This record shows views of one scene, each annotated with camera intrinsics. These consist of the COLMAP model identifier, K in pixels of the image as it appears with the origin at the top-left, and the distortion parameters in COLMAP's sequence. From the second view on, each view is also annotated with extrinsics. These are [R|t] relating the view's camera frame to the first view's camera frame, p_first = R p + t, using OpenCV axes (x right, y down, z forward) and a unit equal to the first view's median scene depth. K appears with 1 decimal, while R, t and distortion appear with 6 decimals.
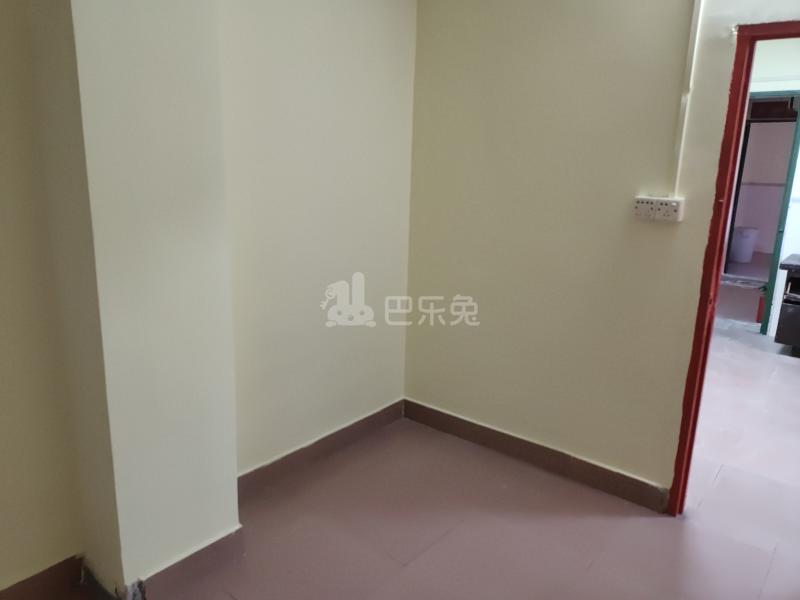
lens RADIAL K [[590.7, 0, 405.3], [0, 590.7, 296.0], [0, 0, 1]] dist [0.091817, -0.098802]
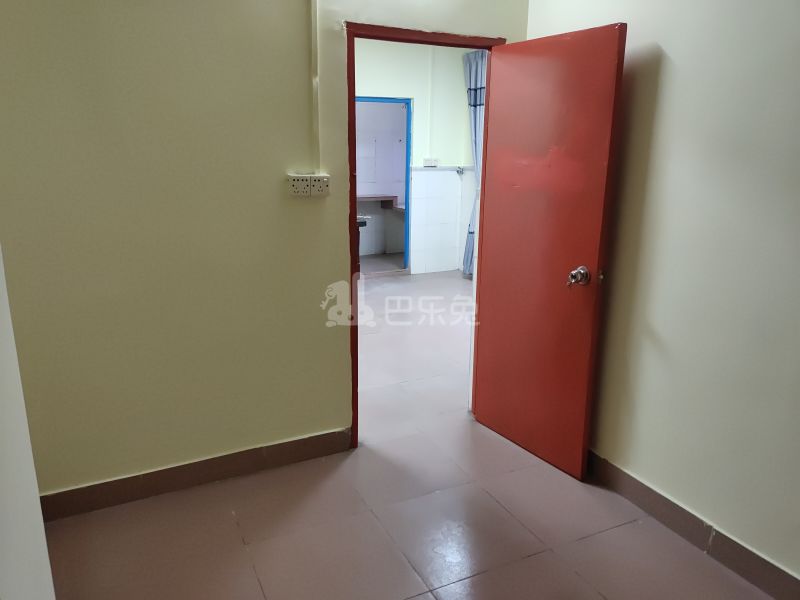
lens RADIAL K [[590.7, 0, 405.3], [0, 590.7, 296.0], [0, 0, 1]] dist [0.091817, -0.098802]
pose [[0.411968, -0.240925, 0.878770, -0.493416], [0.202628, 0.964487, 0.169433, -0.100588], [-0.888383, 0.108262, 0.446156, 0.399081]]
